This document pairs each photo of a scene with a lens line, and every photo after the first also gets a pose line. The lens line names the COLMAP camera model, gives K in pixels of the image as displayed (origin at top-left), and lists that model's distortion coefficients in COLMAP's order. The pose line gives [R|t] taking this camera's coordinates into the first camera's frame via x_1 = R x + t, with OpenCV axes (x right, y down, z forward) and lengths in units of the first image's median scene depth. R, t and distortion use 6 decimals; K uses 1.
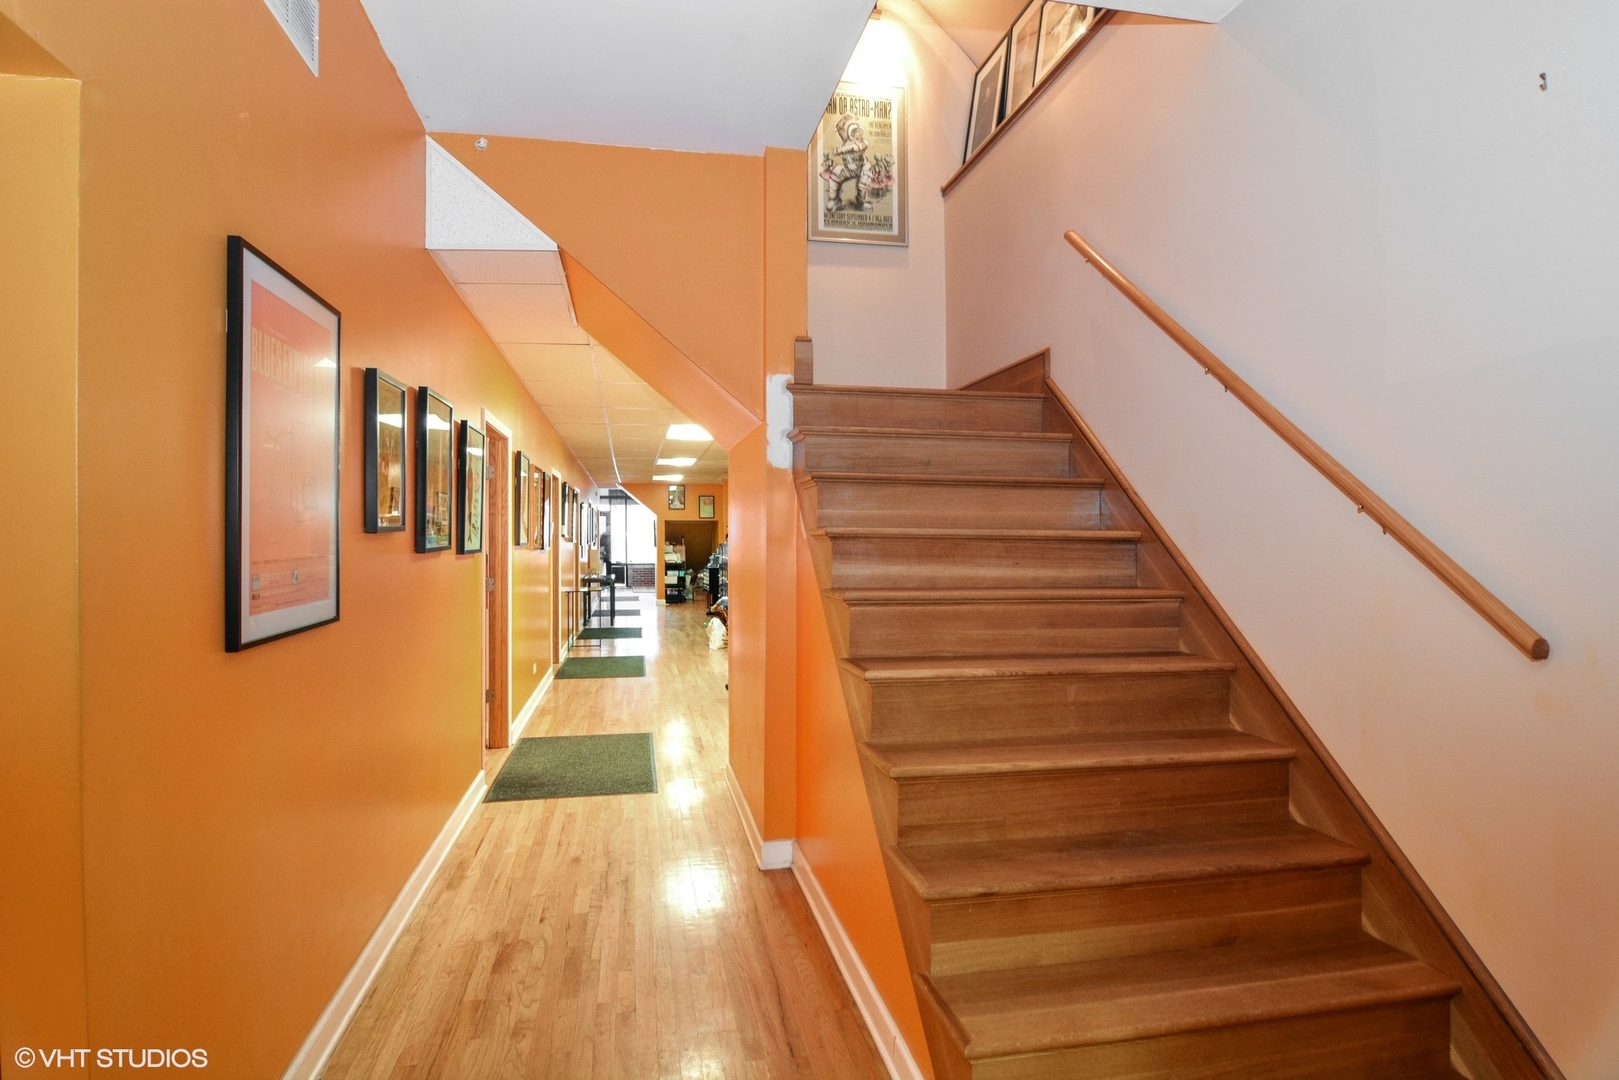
lens RADIAL K [[891.9, 0, 810.1], [0, 891.9, 536.5], [0, 0, 1]] dist [-0.000558, 0.000086]
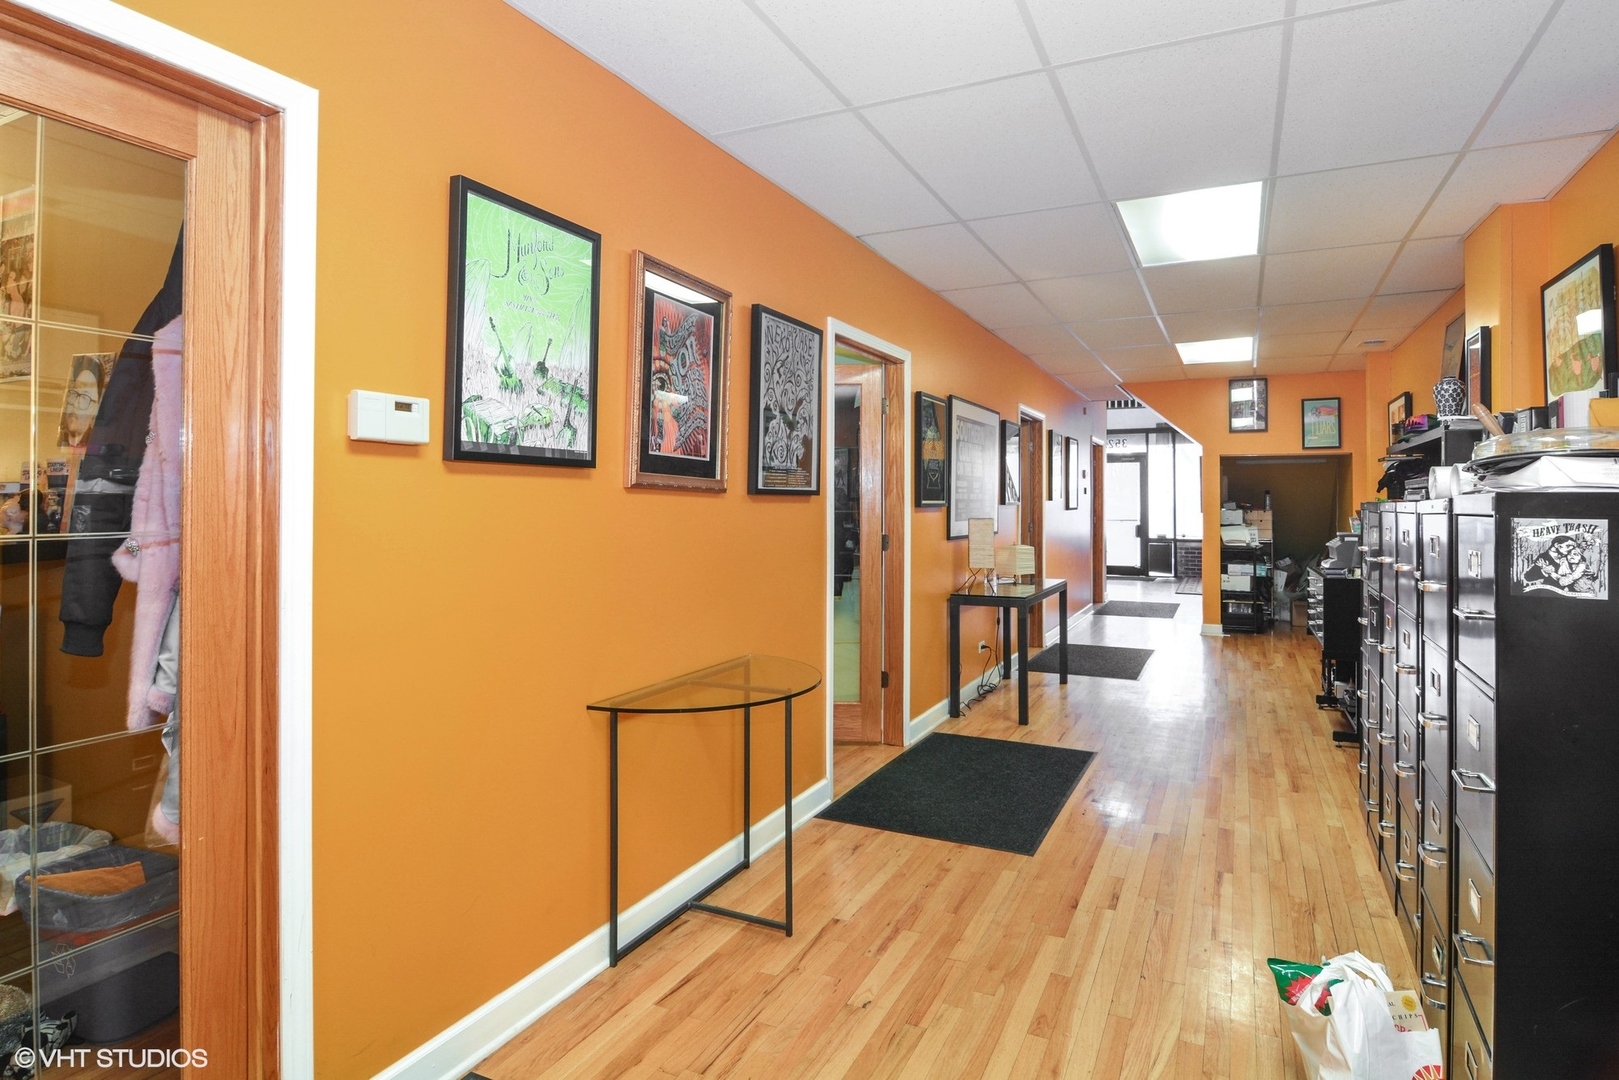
lens RADIAL K [[891.9, 0, 801.7], [0, 891.9, 489.5], [0, 0, 1]] dist [-0.000558, 0.000086]
pose [[0.795182, -0.005622, -0.606345, -0.052070], [-0.002194, 0.999924, -0.012149, 0.005559], [0.606367, 0.010991, 0.795109, 0.481090]]
